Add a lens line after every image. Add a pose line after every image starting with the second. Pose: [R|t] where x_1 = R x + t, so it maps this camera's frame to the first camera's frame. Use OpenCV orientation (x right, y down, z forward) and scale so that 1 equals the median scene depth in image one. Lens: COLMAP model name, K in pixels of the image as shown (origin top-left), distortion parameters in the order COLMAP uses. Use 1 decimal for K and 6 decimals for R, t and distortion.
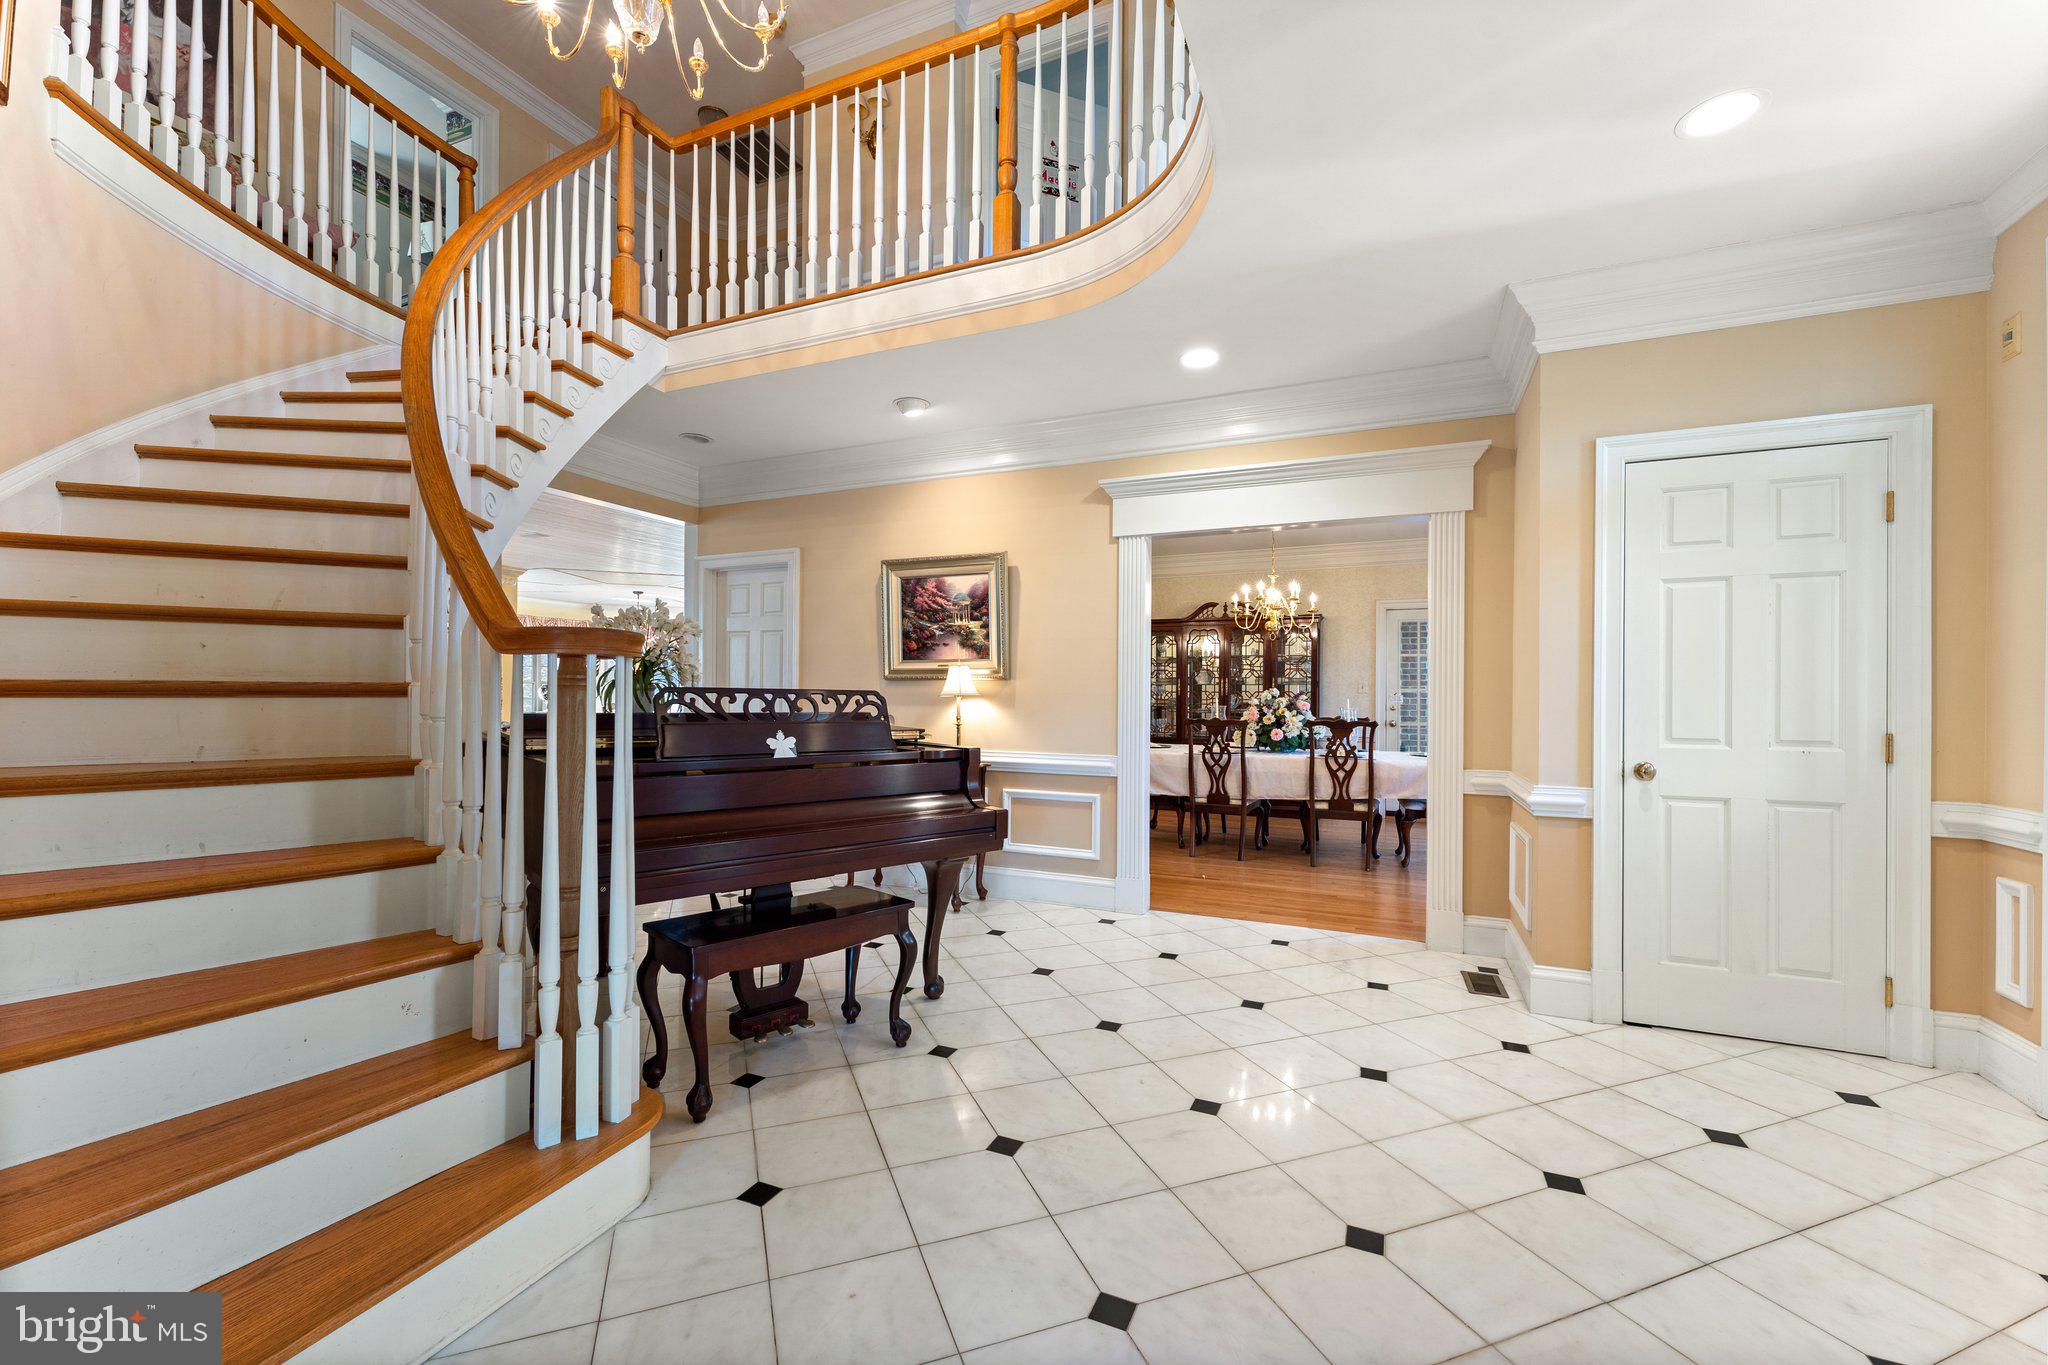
lens RADIAL K [[833.8, 0, 983.7], [0, 833.8, 700.9], [0, 0, 1]] dist [0.000780, 0.000073]
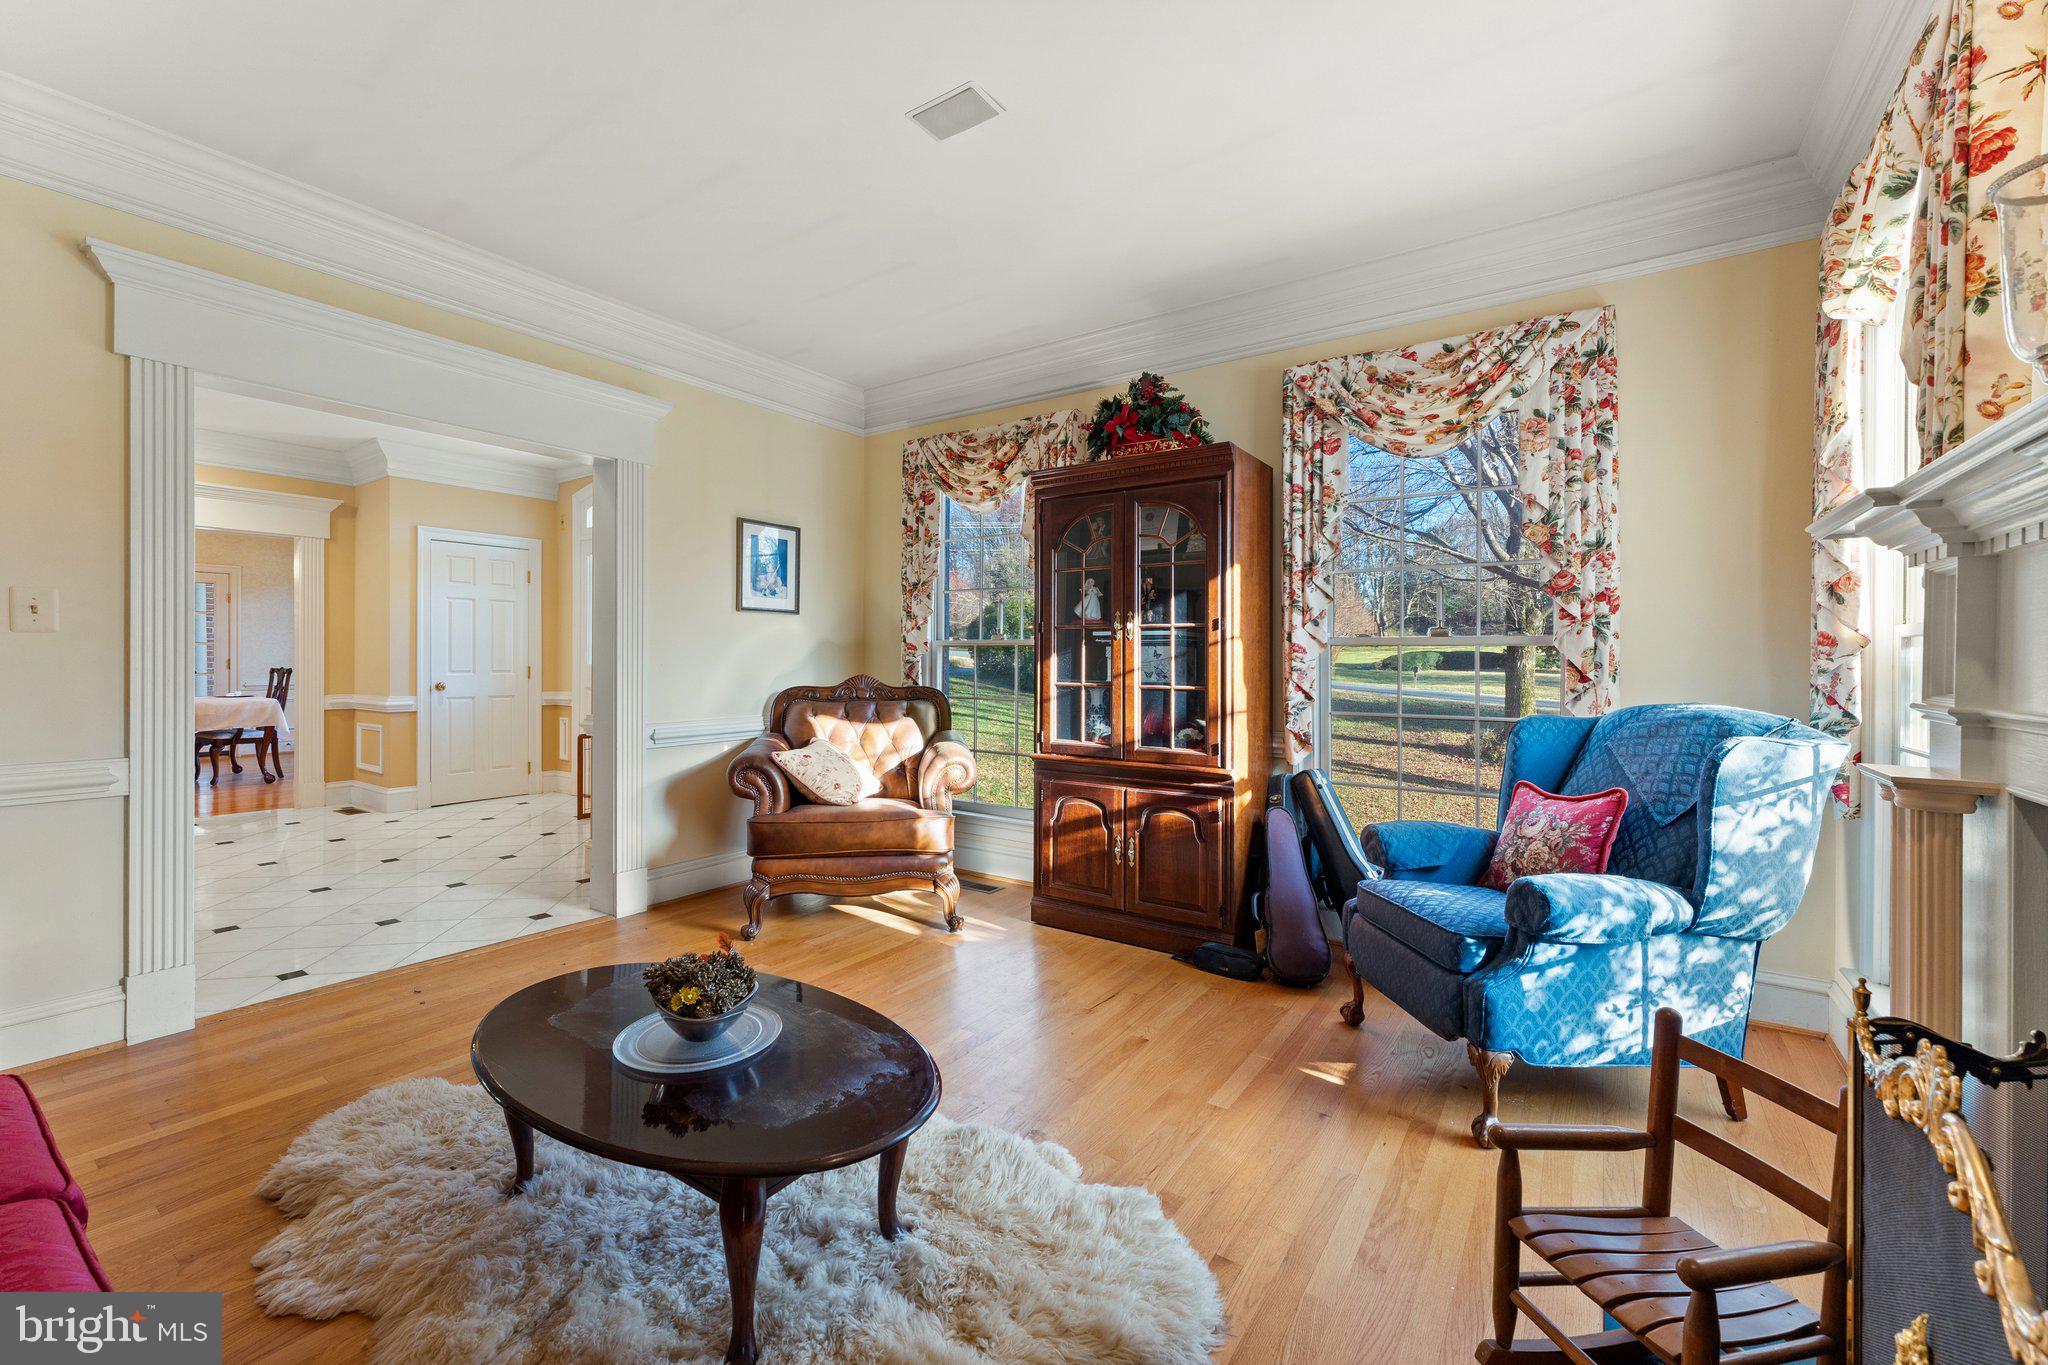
lens RADIAL K [[829.2, 0, 1021.4], [0, 829.2, 660.3], [0, 0, 1]] dist [-0.000495, 0.000018]
pose [[0.162137, -0.003005, 0.986764, -1.027718], [-0.002386, 0.999991, 0.003437, 0.005778], [-0.986765, -0.002912, 0.162129, -0.785502]]
